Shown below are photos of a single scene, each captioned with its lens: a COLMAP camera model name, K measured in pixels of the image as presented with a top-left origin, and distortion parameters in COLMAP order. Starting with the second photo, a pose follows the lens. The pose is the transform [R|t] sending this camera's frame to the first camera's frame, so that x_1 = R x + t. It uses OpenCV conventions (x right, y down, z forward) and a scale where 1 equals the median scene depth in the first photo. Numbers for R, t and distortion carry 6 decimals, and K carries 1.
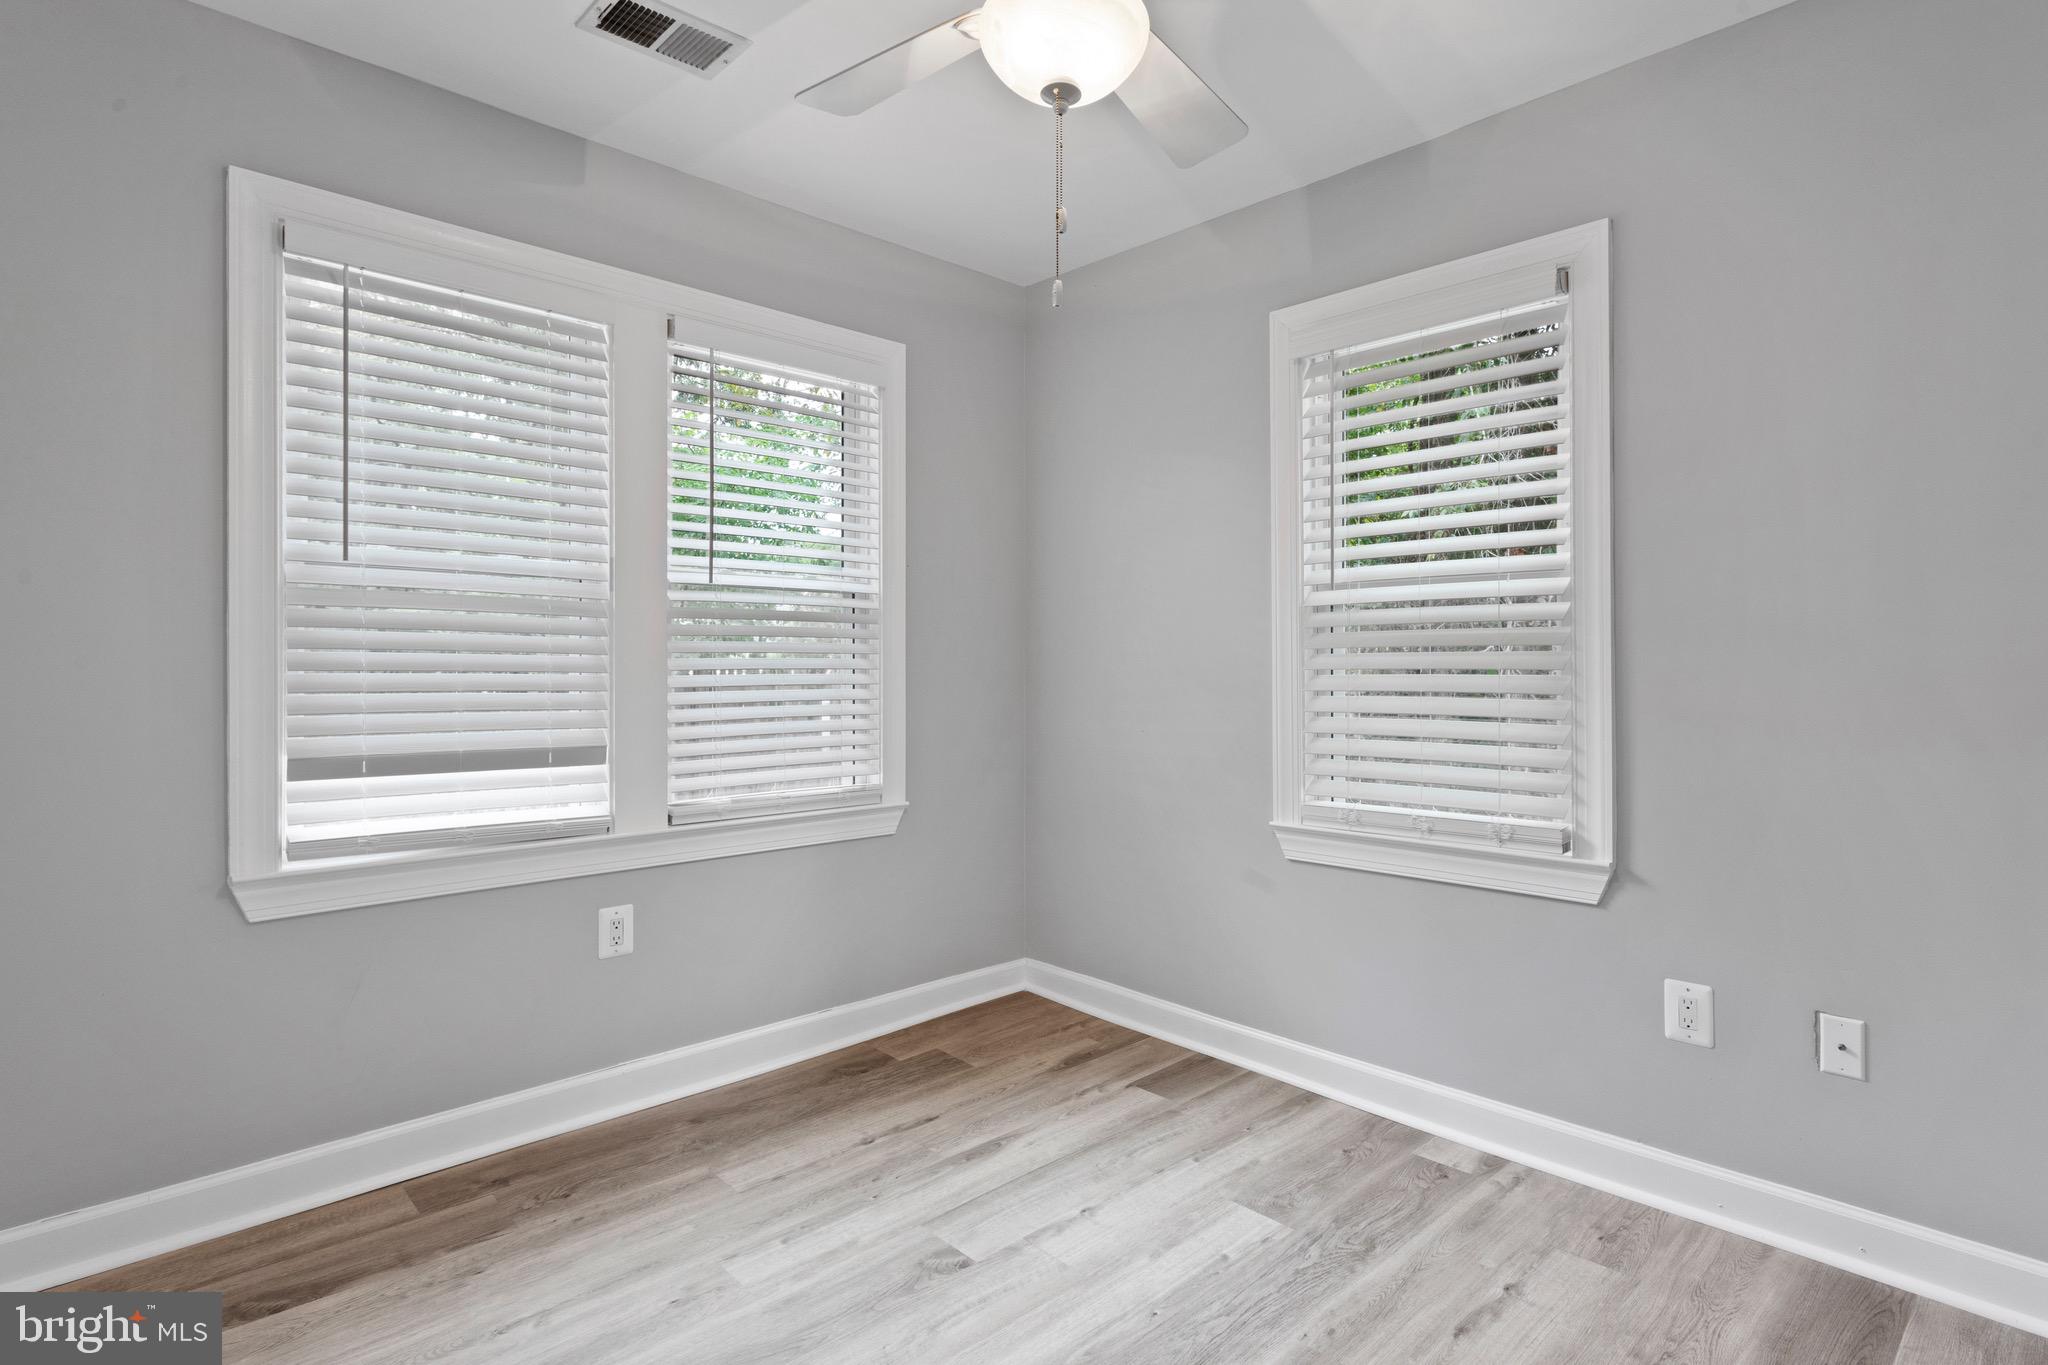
lens RADIAL K [[1060.8, 0, 1026.8], [0, 1060.8, 661.1], [0, 0, 1]] dist [0.000524, 0.000468]
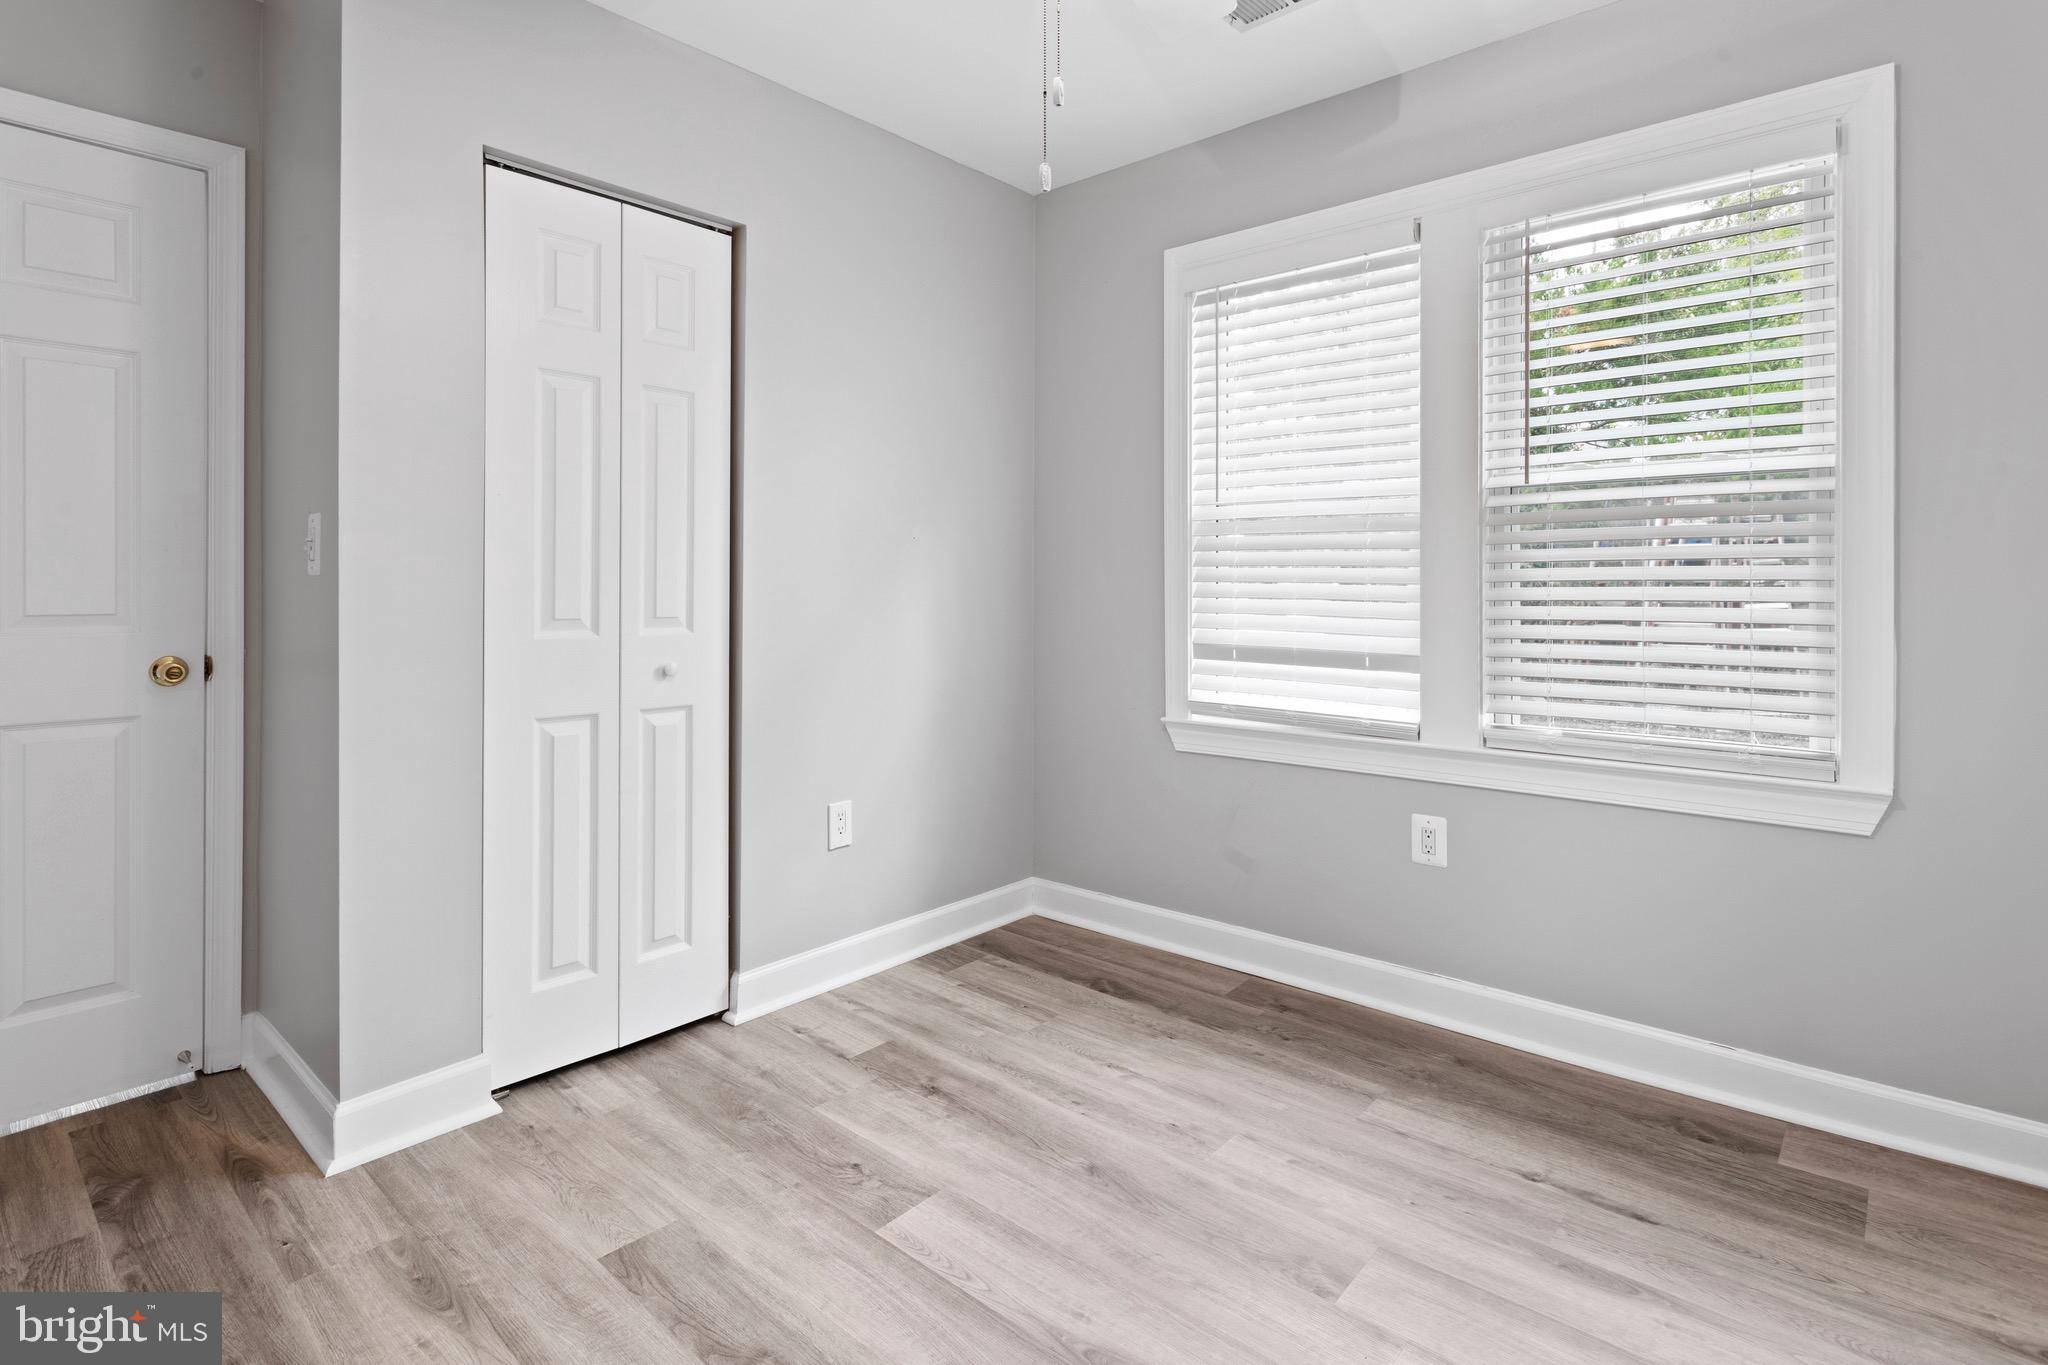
lens RADIAL K [[1026.6, 0, 1026.3], [0, 1026.6, 580.1], [0, 0, 1]] dist [0.000478, 0.000618]
pose [[0.083577, -0.002032, -0.996499, 0.621964], [0.007157, 0.999973, -0.001439, 0.006215], [0.996476, -0.007012, 0.083589, 0.601516]]
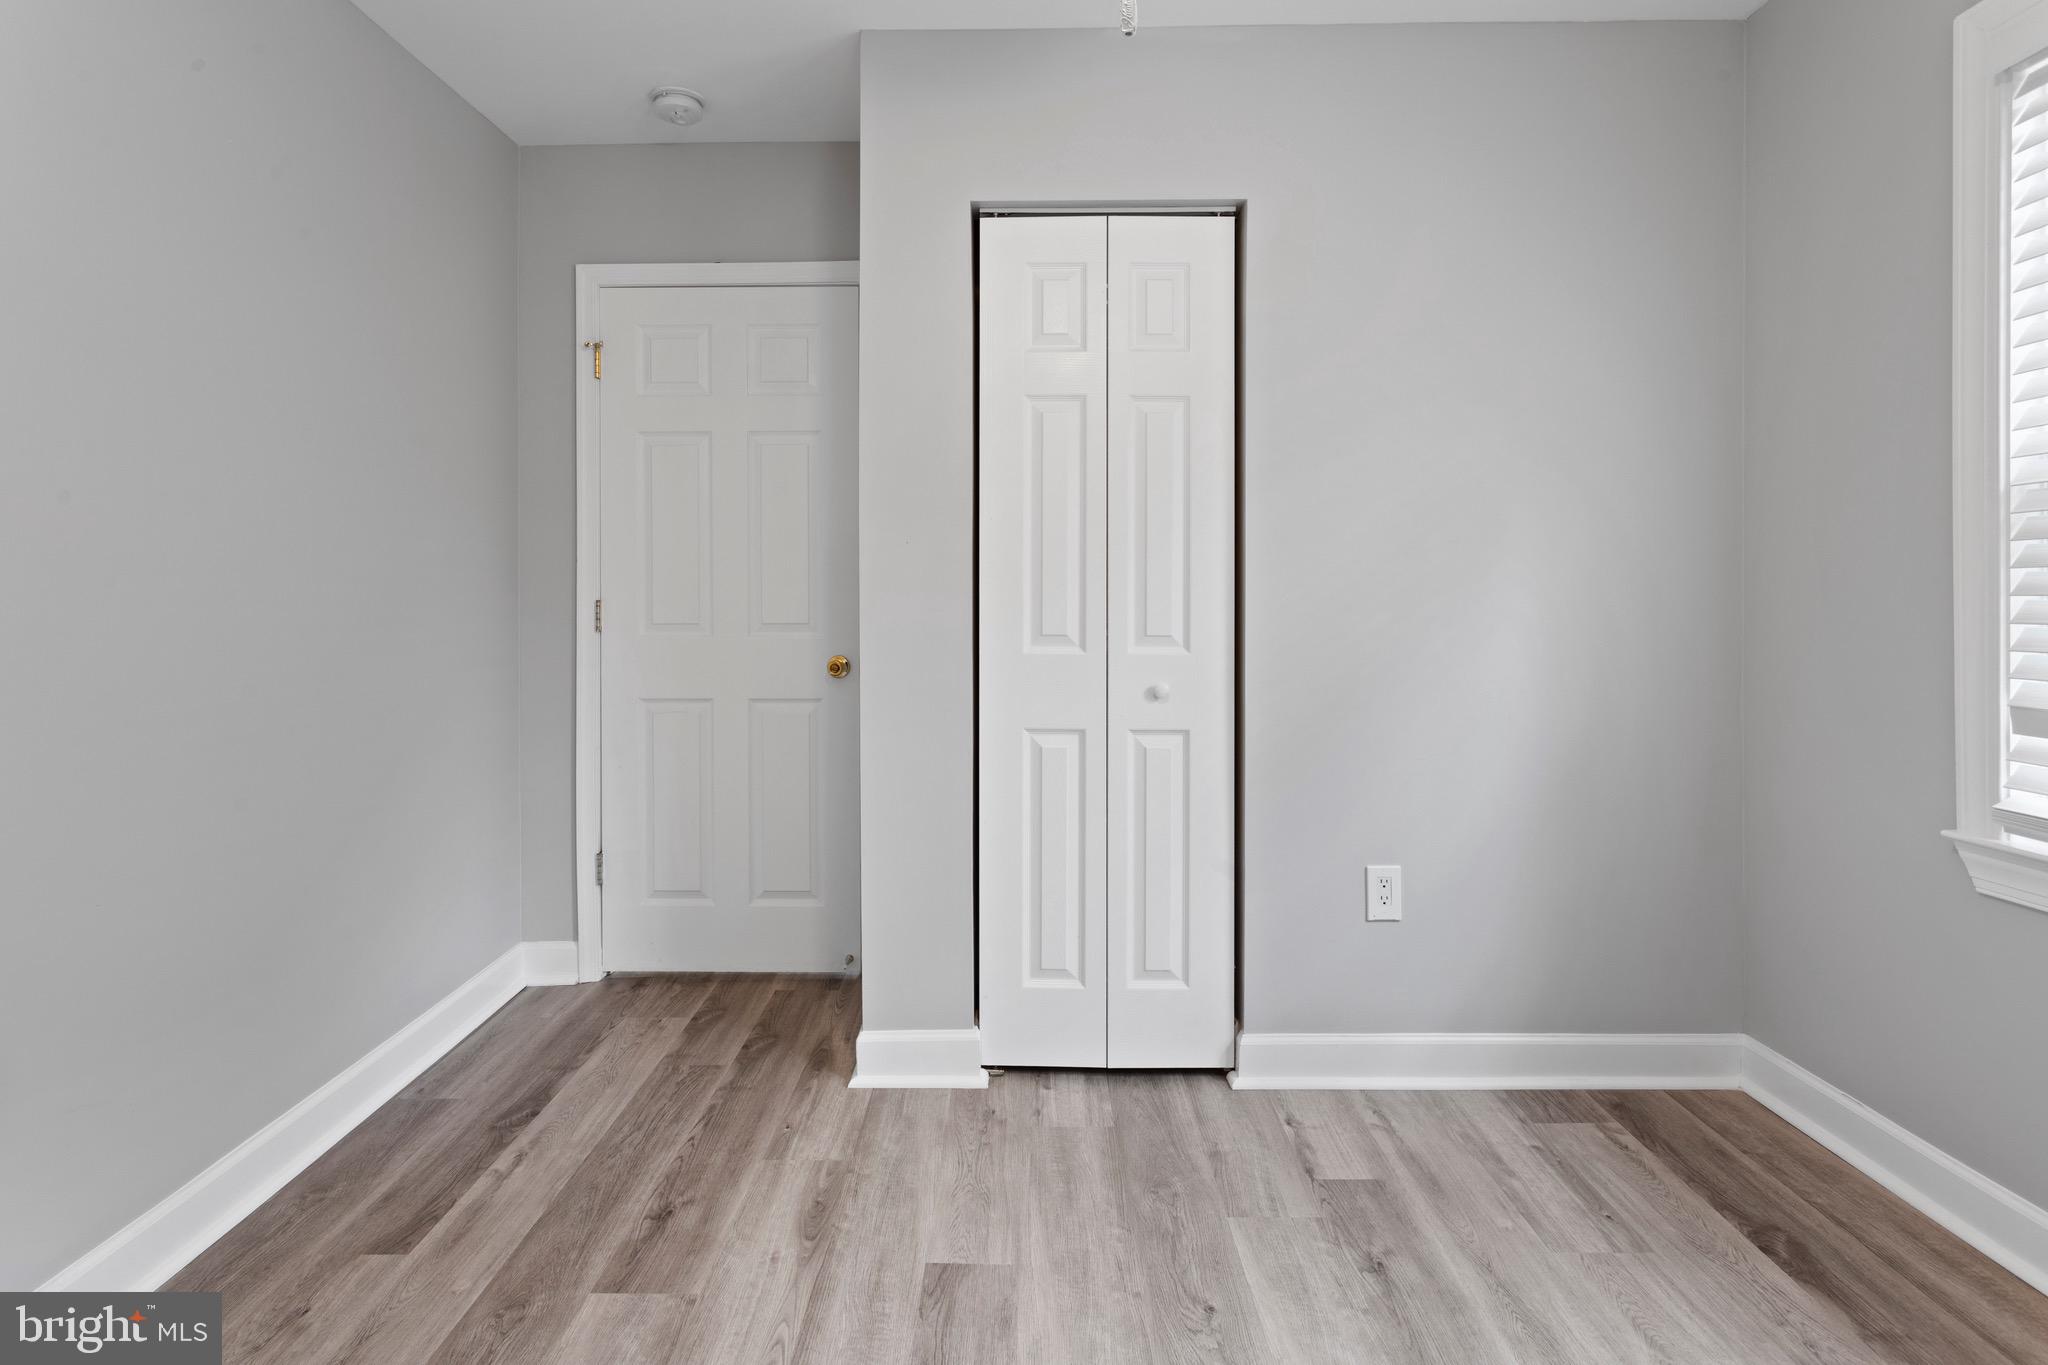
lens RADIAL K [[1008.0, 0, 1006.6], [0, 1008.0, 602.7], [0, 0, 1]] dist [0.000318, 0.000027]
pose [[-0.701337, 0.002726, -0.712825, 0.350113], [0.007763, 0.999963, -0.003814, 0.010279], [0.712788, -0.008209, -0.701332, 0.909827]]
